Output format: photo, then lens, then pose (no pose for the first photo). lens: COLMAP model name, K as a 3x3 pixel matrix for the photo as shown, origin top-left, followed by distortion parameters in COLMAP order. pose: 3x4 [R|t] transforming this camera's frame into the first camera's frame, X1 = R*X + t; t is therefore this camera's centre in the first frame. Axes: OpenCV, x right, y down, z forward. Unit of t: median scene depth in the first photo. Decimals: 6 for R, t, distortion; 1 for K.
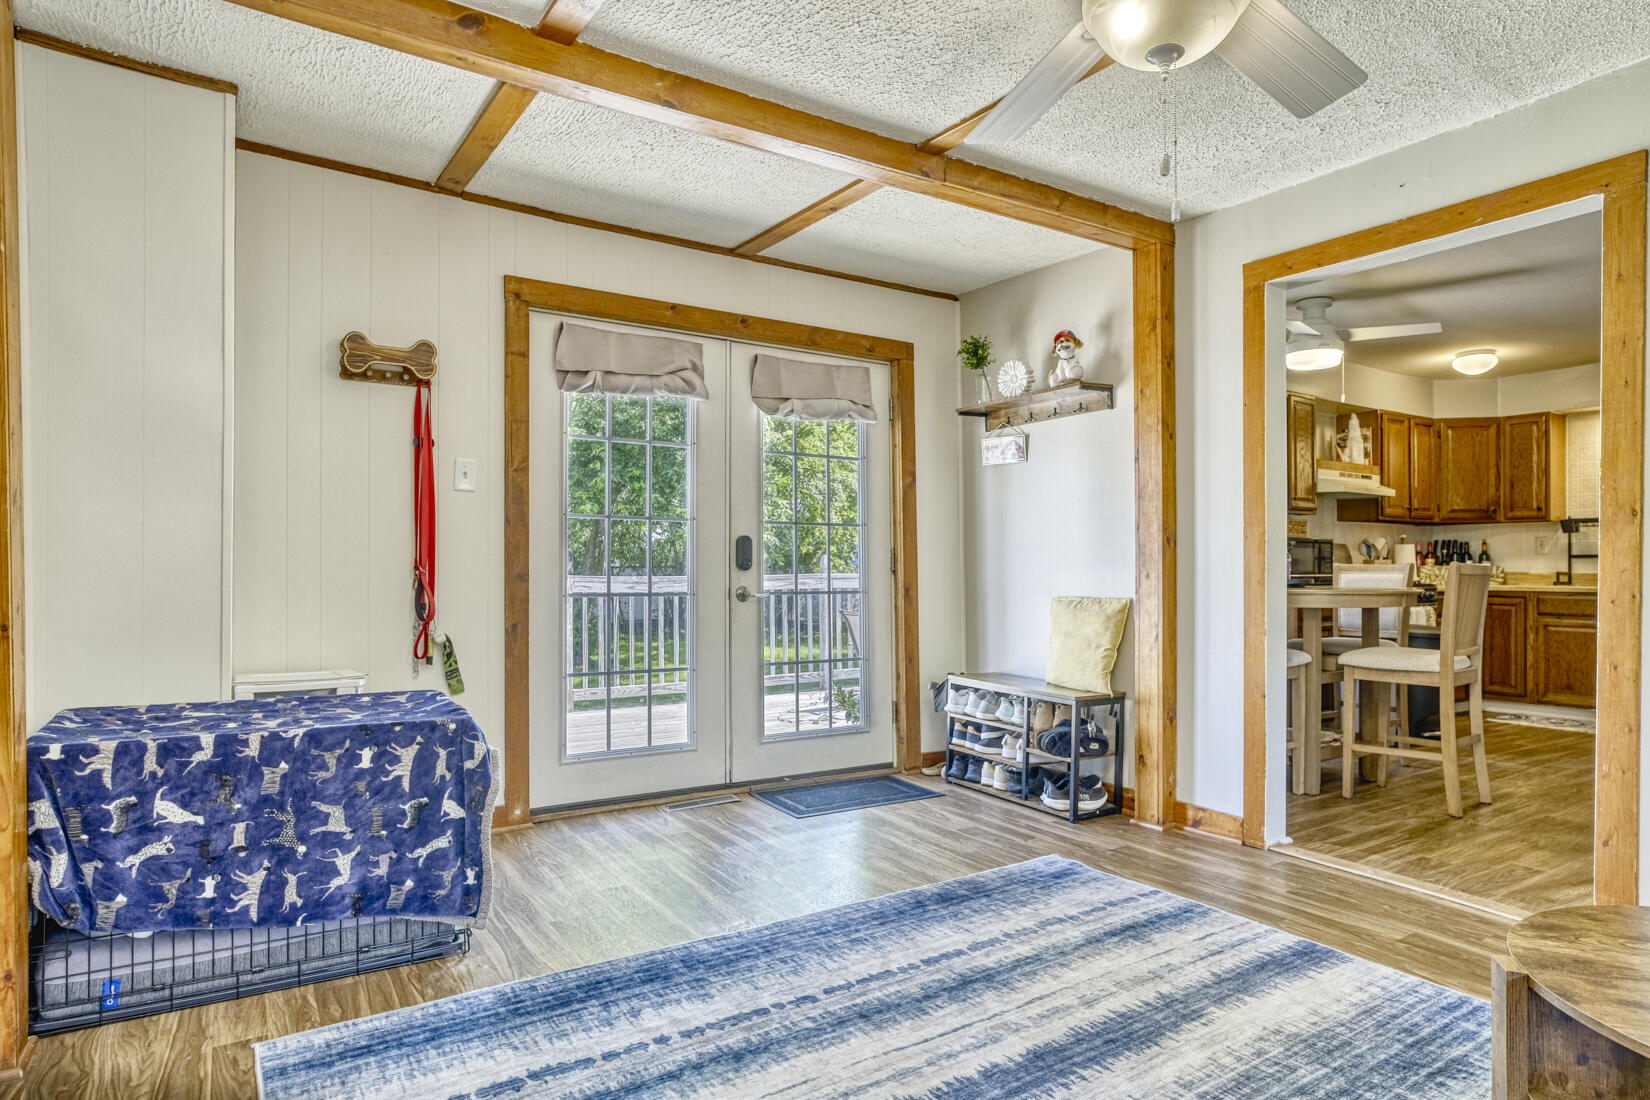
lens RADIAL K [[950.0, 0, 841.7], [0, 950.0, 572.2], [0, 0, 1]] dist [-0.002333, 0.006541]
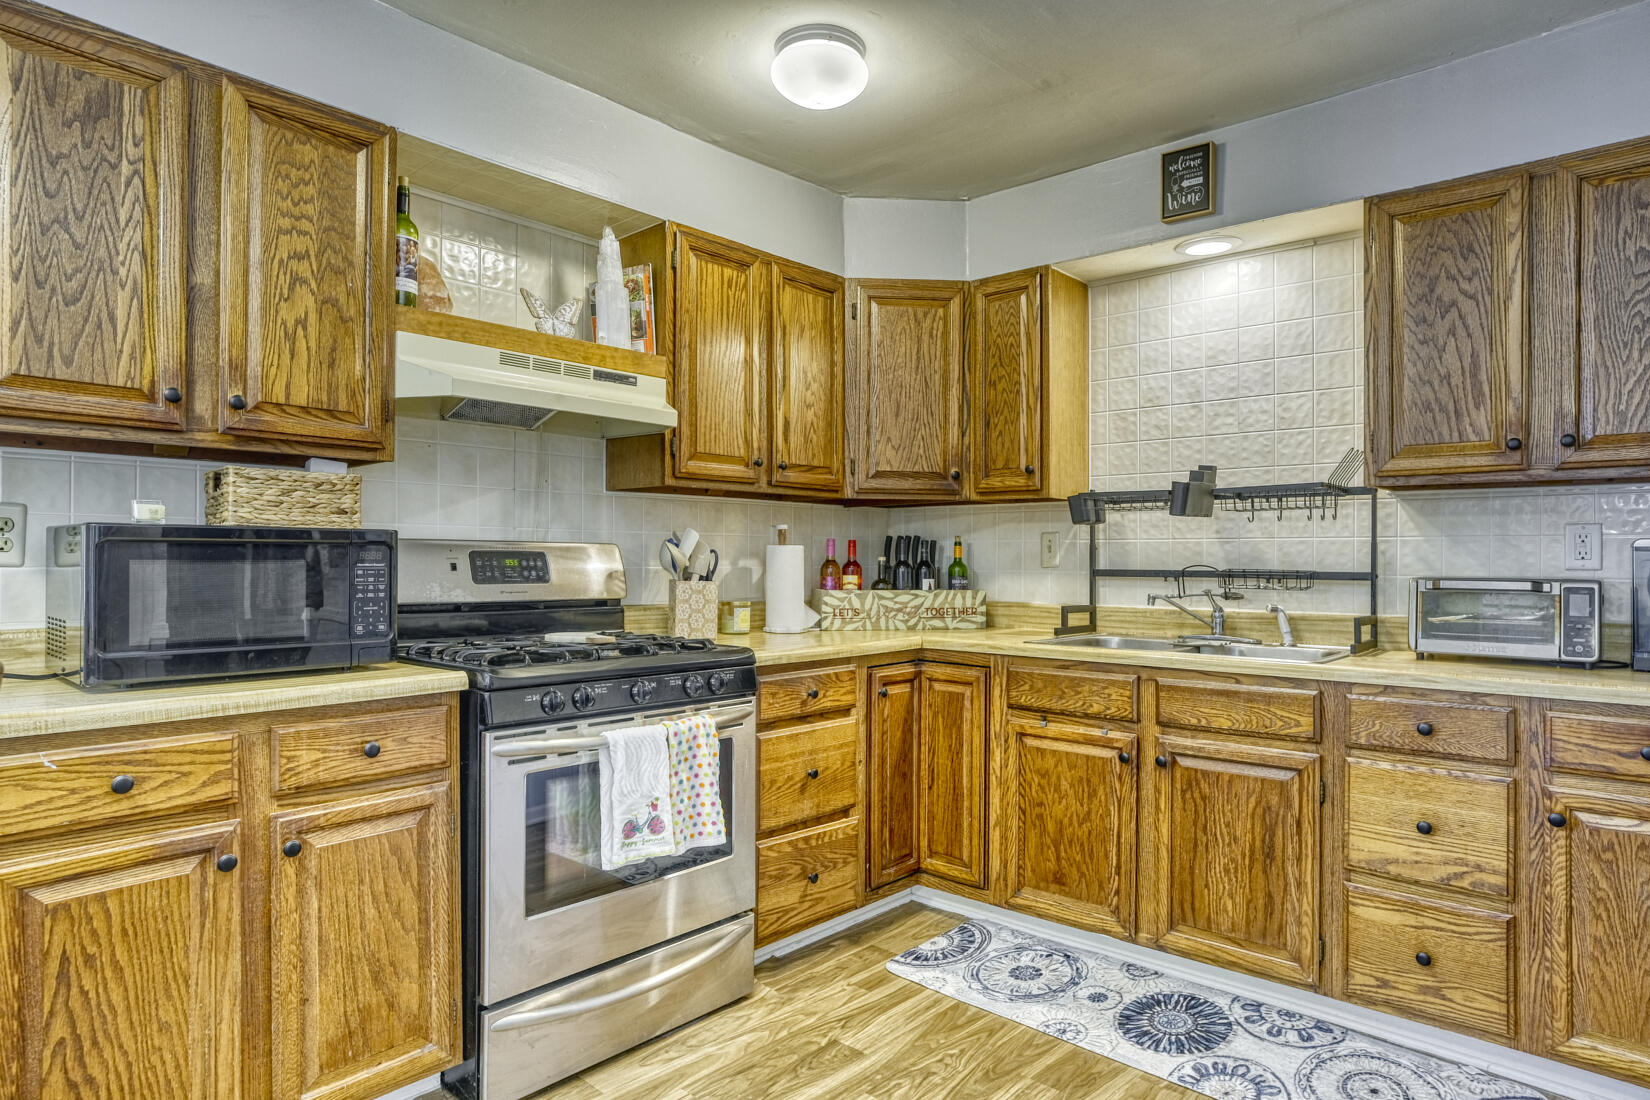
lens RADIAL K [[950.0, 0, 828.8], [0, 950.0, 557.7], [0, 0, 1]] dist [-0.002333, 0.006541]
pose [[0.971338, 0.005631, 0.237634, 0.534973], [-0.004794, 0.999980, -0.004101, -0.022488], [-0.237653, 0.002845, 0.971346, 0.578017]]
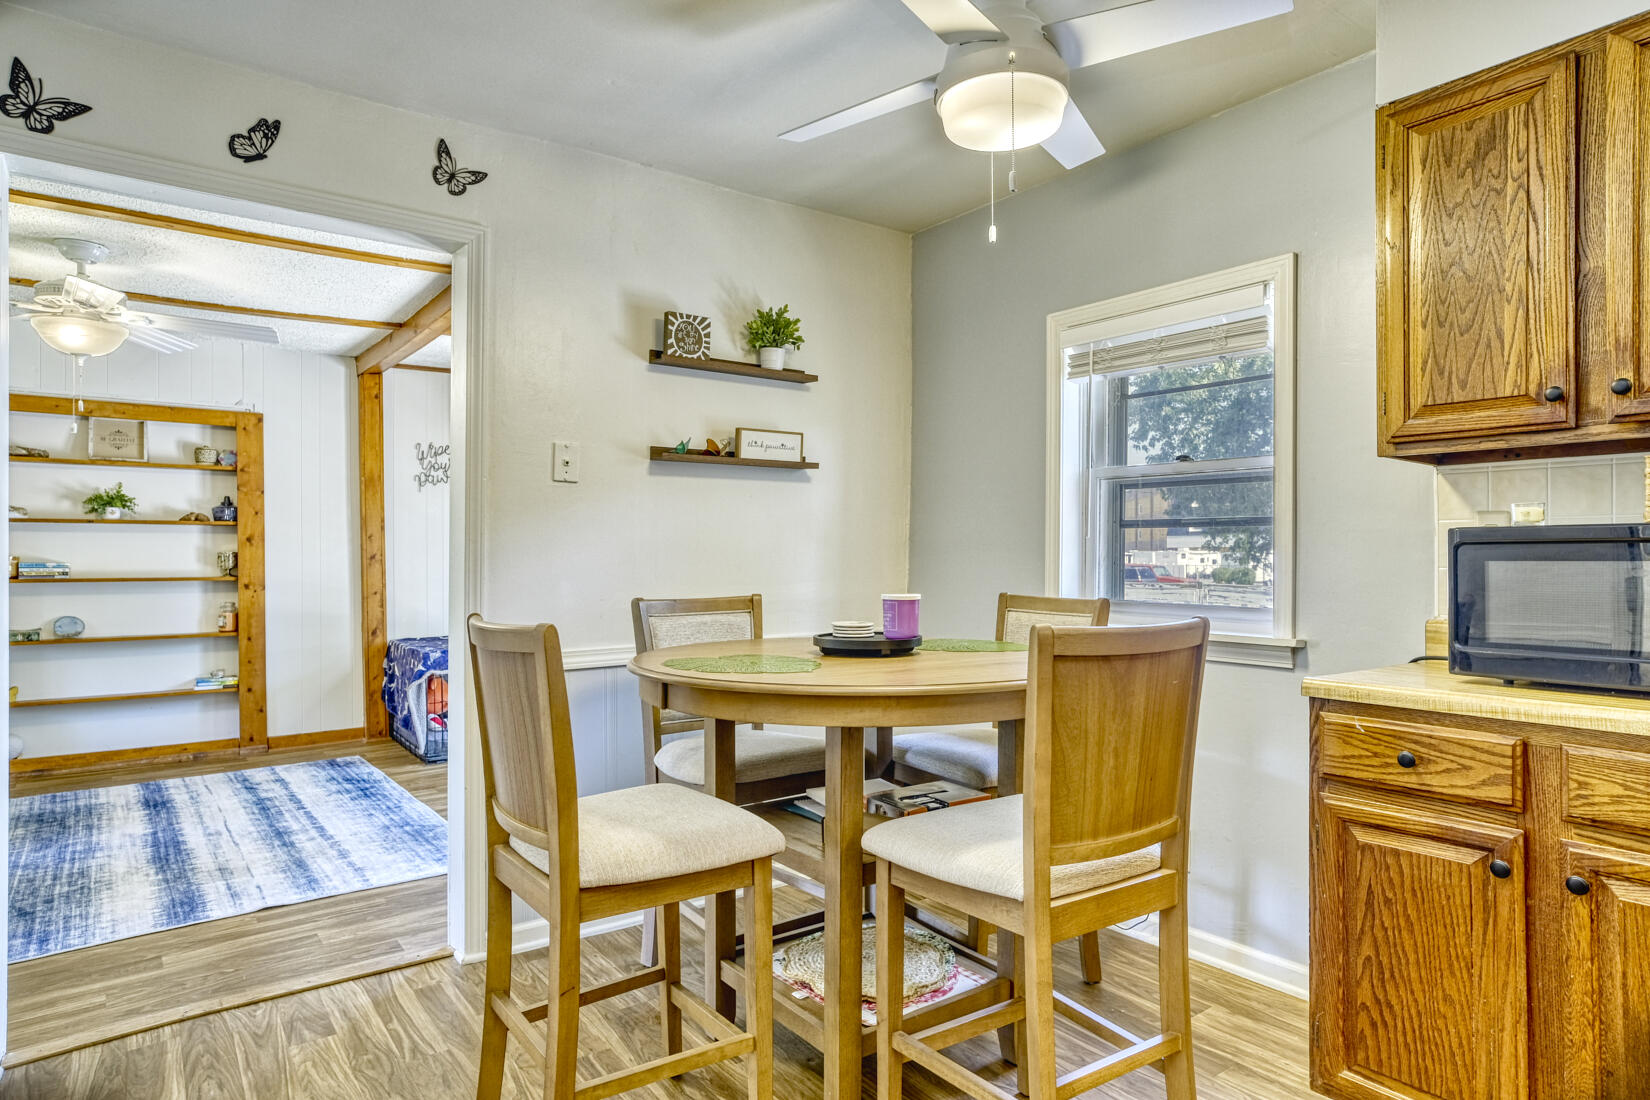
lens RADIAL K [[950.0, 0, 829.0], [0, 950.0, 553.1], [0, 0, 1]] dist [-0.002333, 0.006541]
pose [[0.053697, -0.005001, -0.998545, 0.659498], [-0.001934, 0.999985, -0.005112, -0.022623], [0.998555, 0.002206, 0.053686, 0.659501]]
